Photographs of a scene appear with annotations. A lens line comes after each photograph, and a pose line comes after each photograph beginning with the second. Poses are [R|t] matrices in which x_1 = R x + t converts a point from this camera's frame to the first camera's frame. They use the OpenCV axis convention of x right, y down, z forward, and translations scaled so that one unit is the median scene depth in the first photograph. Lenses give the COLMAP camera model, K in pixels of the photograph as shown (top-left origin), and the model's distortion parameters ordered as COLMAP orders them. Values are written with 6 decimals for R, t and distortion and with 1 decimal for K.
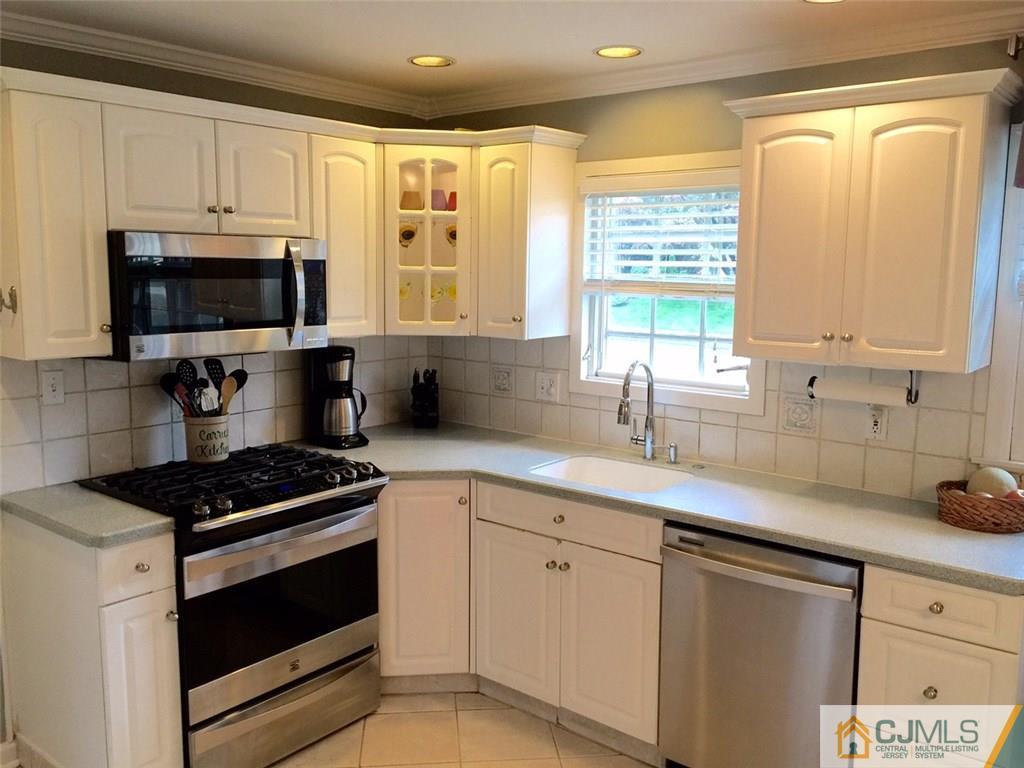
lens RADIAL K [[872.1, 0, 512.0], [0, 872.1, 384.0], [0, 0, 1]] dist [0.097784, -0.150588]
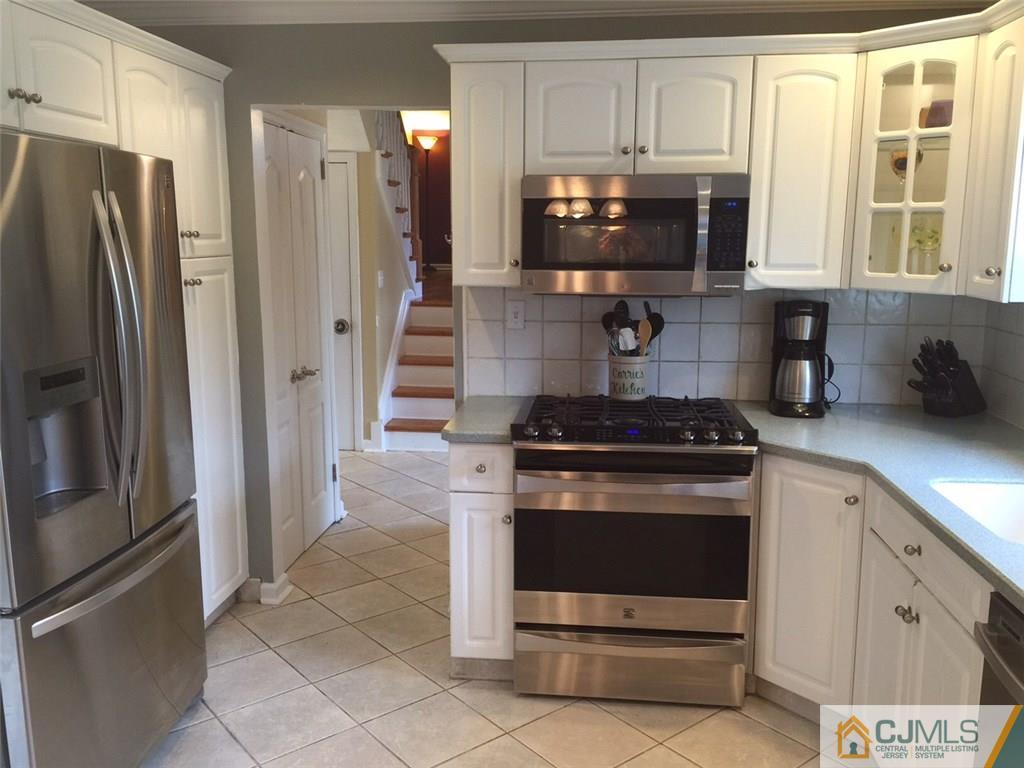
lens RADIAL K [[872.1, 0, 512.0], [0, 872.1, 384.0], [0, 0, 1]] dist [0.097784, -0.150588]
pose [[0.551498, 0.133156, -0.823480, 0.413623], [-0.111216, 0.990102, 0.085615, -0.003309], [0.826729, 0.044367, 0.560848, 0.302652]]
